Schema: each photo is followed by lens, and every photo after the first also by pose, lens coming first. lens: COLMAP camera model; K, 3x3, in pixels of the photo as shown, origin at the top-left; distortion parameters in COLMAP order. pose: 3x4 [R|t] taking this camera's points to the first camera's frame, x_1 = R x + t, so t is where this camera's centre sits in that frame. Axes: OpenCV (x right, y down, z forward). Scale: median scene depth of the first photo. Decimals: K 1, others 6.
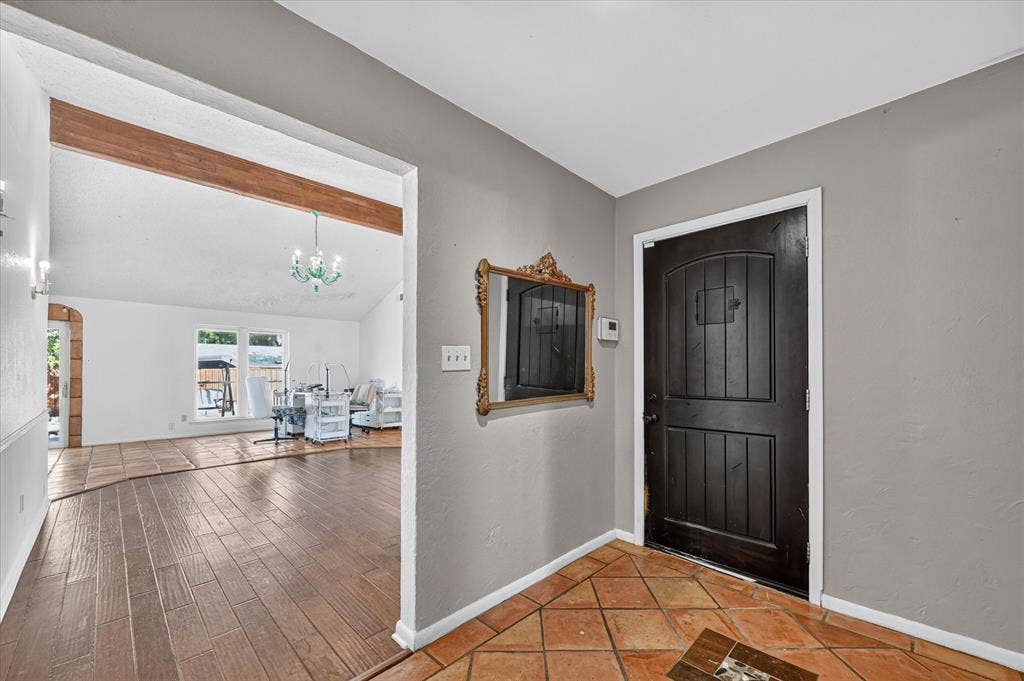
lens RADIAL K [[408.8, 0, 514.5], [0, 408.8, 377.5], [0, 0, 1]] dist [-0.000989, 0.000083]
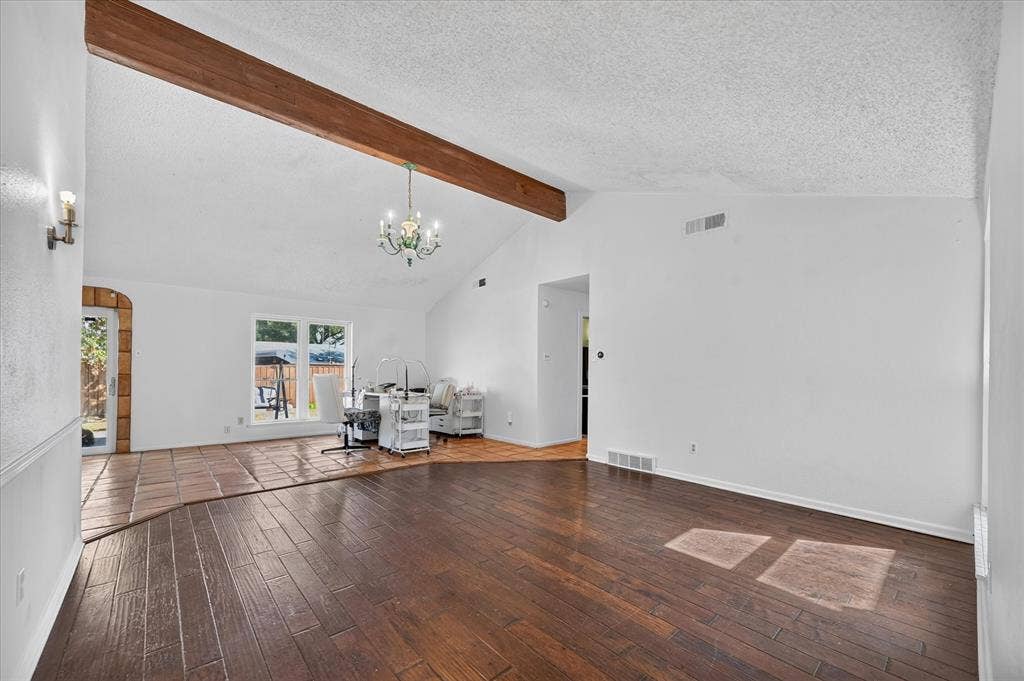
lens RADIAL K [[408.8, 0, 514.5], [0, 408.8, 377.5], [0, 0, 1]] dist [-0.000989, 0.000083]
pose [[0.997741, 0.009025, -0.066562, -0.185554], [-0.008923, 0.999959, 0.001828, 0.000543], [0.066575, -0.001230, 0.997781, 0.185386]]
